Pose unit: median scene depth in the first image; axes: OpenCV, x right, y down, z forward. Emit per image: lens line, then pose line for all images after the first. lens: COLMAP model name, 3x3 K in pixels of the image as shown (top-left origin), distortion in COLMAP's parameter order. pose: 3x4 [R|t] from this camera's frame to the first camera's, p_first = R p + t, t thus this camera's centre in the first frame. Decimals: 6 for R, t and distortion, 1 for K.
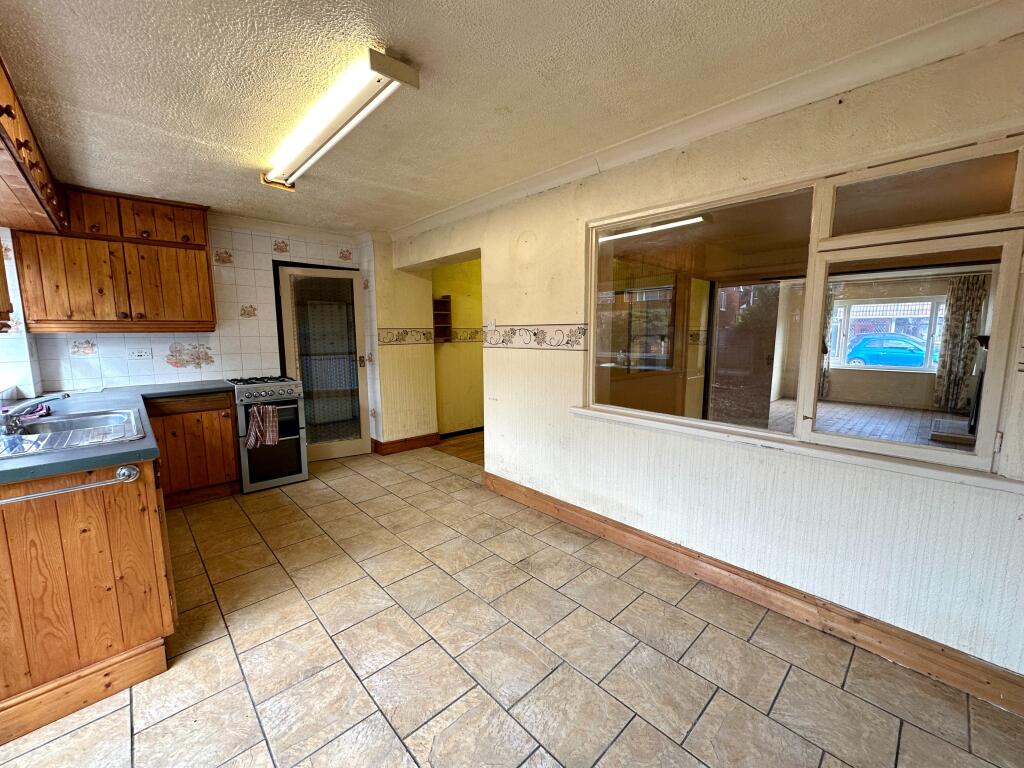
lens RADIAL K [[411.9, 0, 512.9], [0, 411.9, 383.3], [0, 0, 1]] dist [-0.001258, 0.000344]
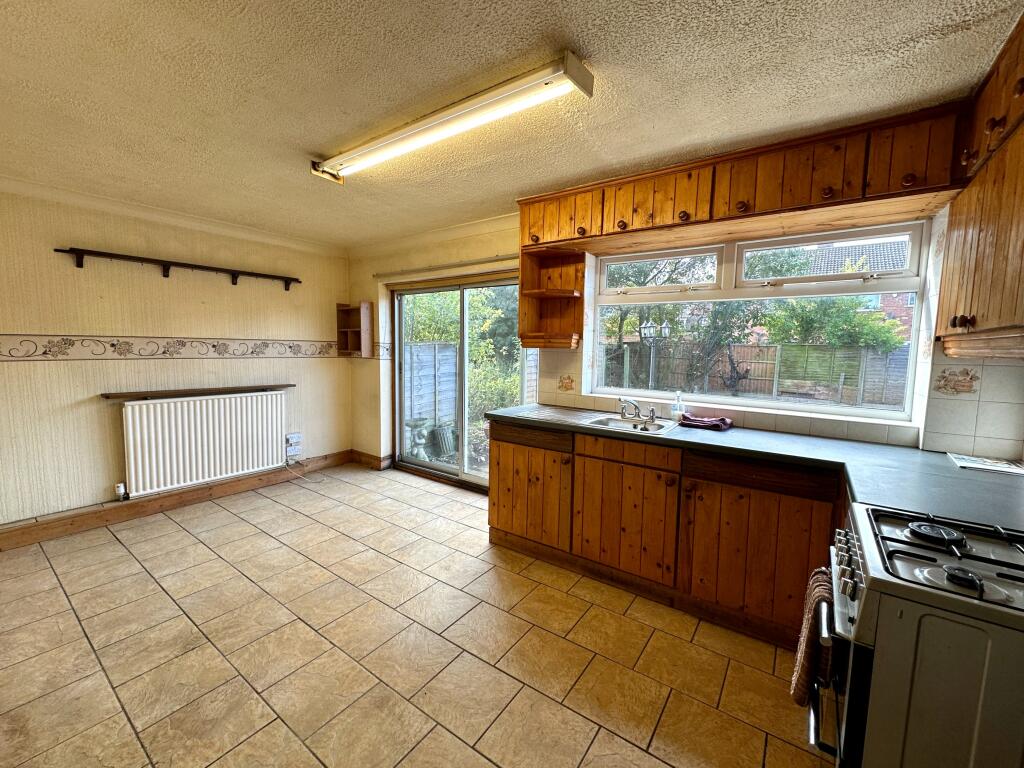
lens RADIAL K [[411.9, 0, 507.9], [0, 411.9, 382.8], [0, 0, 1]] dist [-0.001258, 0.000344]
pose [[-0.982901, 0.006067, -0.184036, -0.337444], [-0.034537, 0.975646, 0.216617, -0.185731], [0.180868, 0.219269, -0.958753, 1.415372]]
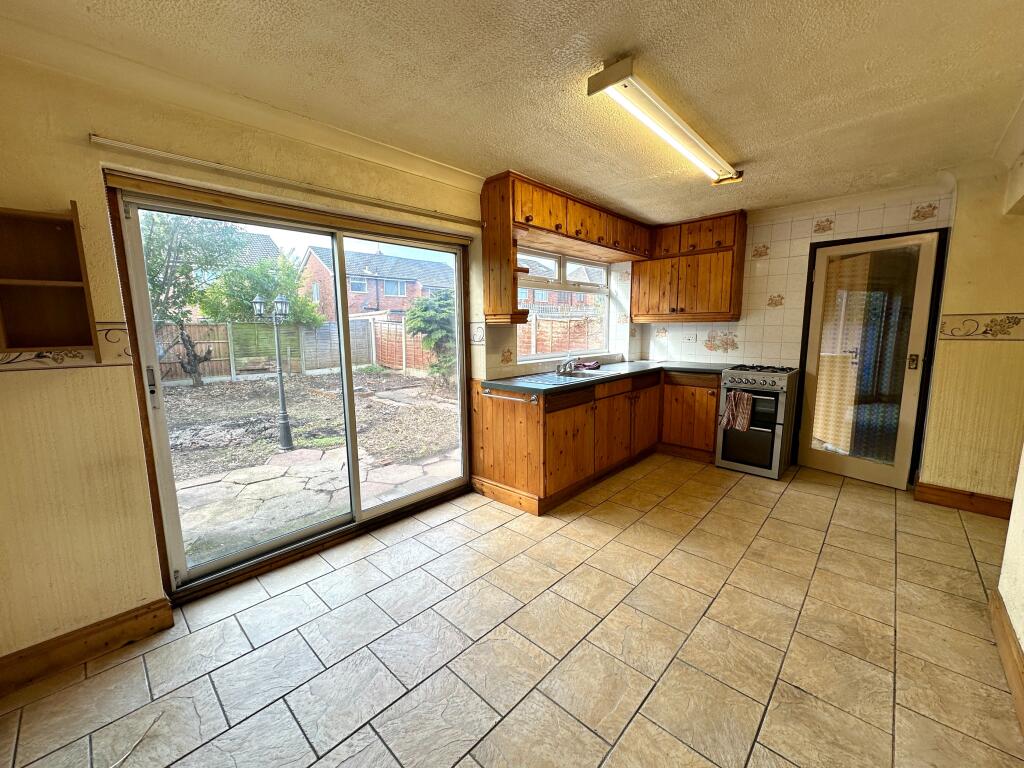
lens RADIAL K [[411.9, 0, 510.8], [0, 411.9, 382.3], [0, 0, 1]] dist [-0.001258, 0.000344]
pose [[0.054488, 0.140653, -0.988559, 0.451395], [-0.116329, 0.984182, 0.133618, -0.047123], [0.991715, 0.107717, 0.069988, 0.392027]]
